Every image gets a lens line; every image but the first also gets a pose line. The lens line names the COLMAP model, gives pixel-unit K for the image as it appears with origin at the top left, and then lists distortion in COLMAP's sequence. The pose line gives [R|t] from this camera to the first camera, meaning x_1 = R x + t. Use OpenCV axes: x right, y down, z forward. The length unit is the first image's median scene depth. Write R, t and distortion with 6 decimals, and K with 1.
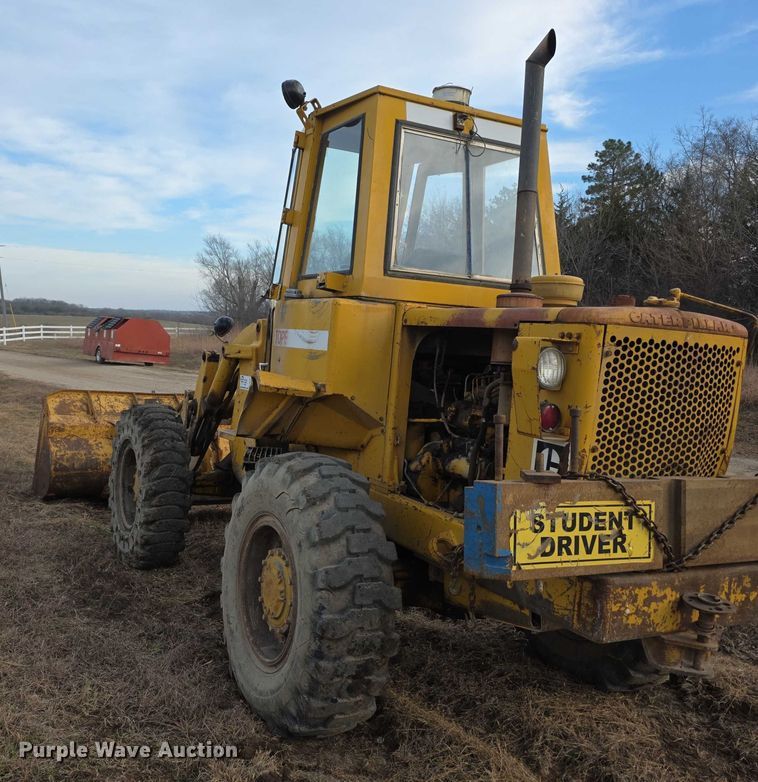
lens RADIAL K [[787.4, 0, 309.3], [0, 787.4, 403.3], [0, 0, 1]] dist [0.049747, -0.030261]
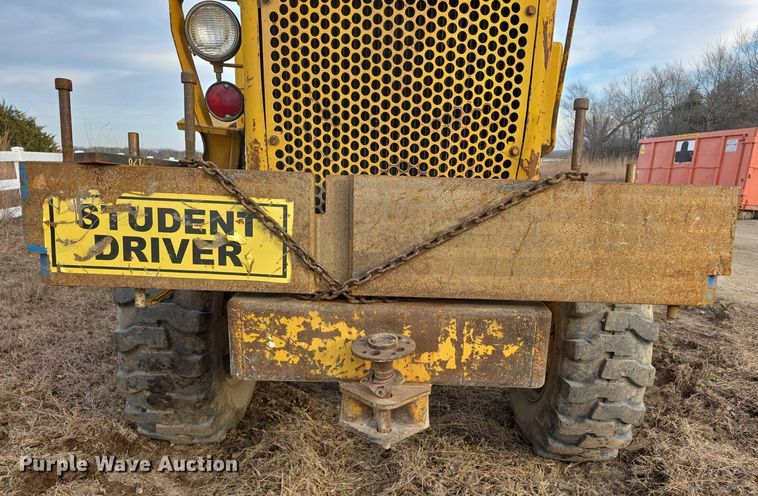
lens RADIAL K [[554.2, 0, 401.5], [0, 554.2, 310.3], [0, 0, 1]] dist [0.067686, -0.069999]
pose [[0.905878, 0.075196, -0.416811, 0.717657], [-0.008226, 0.987052, 0.160192, 0.134158], [0.423460, -0.141685, 0.894767, 0.547833]]
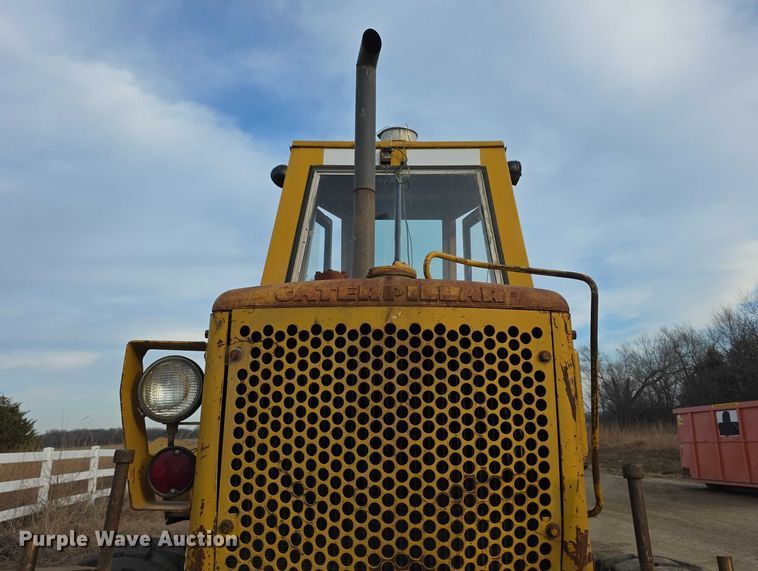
lens RADIAL K [[603.5, 0, 396.4], [0, 603.5, 235.5], [0, 0, 1]] dist [0.069216, -0.093085]
pose [[0.894895, -0.197354, -0.400269, 0.694348], [0.023681, 0.916641, -0.399009, 0.044610], [0.445649, 0.347592, 0.824971, 0.623070]]
